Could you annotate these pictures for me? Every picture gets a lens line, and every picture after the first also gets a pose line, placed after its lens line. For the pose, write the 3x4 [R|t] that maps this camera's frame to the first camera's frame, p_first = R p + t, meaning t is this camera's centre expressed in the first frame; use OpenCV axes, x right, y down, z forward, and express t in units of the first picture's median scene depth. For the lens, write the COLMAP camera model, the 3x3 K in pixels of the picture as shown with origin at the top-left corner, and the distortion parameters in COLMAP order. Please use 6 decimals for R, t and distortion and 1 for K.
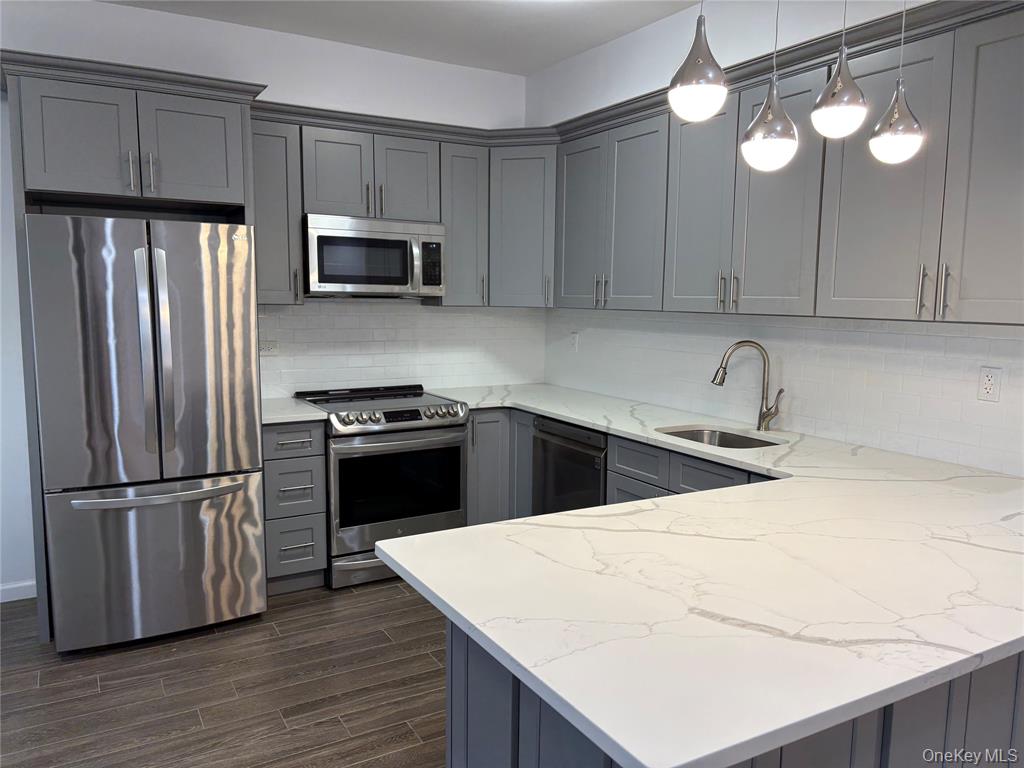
lens RADIAL K [[769.6, 0, 509.9], [0, 769.6, 390.5], [0, 0, 1]] dist [0.079041, -0.090026]
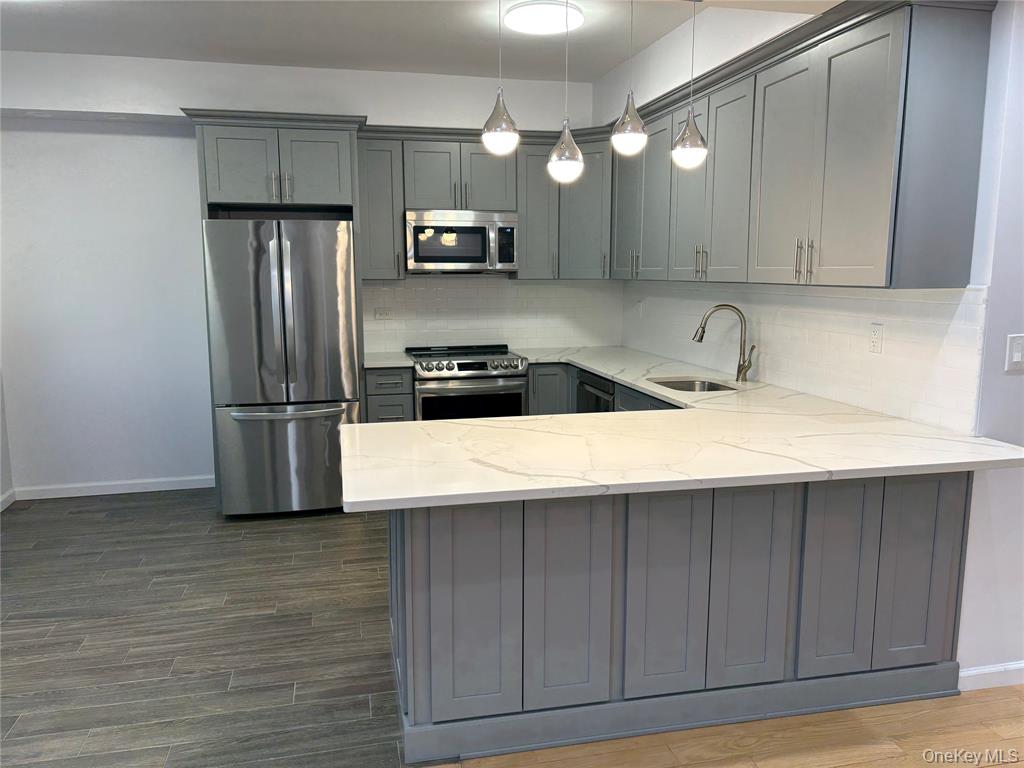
lens RADIAL K [[771.3, 0, 512.0], [0, 771.3, 384.0], [0, 0, 1]] dist [0.081886, -0.104744]
pose [[0.956445, 0.028105, -0.290557, 0.312108], [-0.022363, 0.999484, 0.023064, 0.033515], [0.291056, -0.015562, 0.956580, -0.210898]]
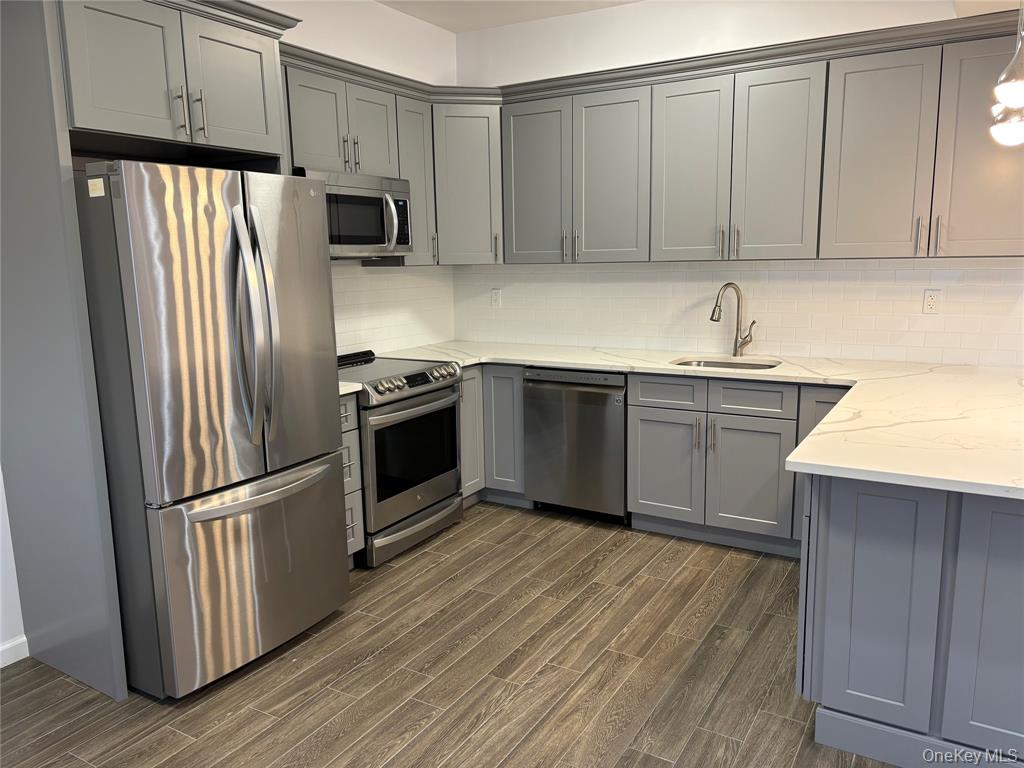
lens RADIAL K [[771.3, 0, 512.0], [0, 771.3, 384.0], [0, 0, 1]] dist [0.081886, -0.104744]
pose [[0.870572, -0.108550, 0.479918, -0.533990], [0.090130, 0.994039, 0.061339, -0.011272], [-0.483715, -0.010145, 0.875167, 0.093490]]
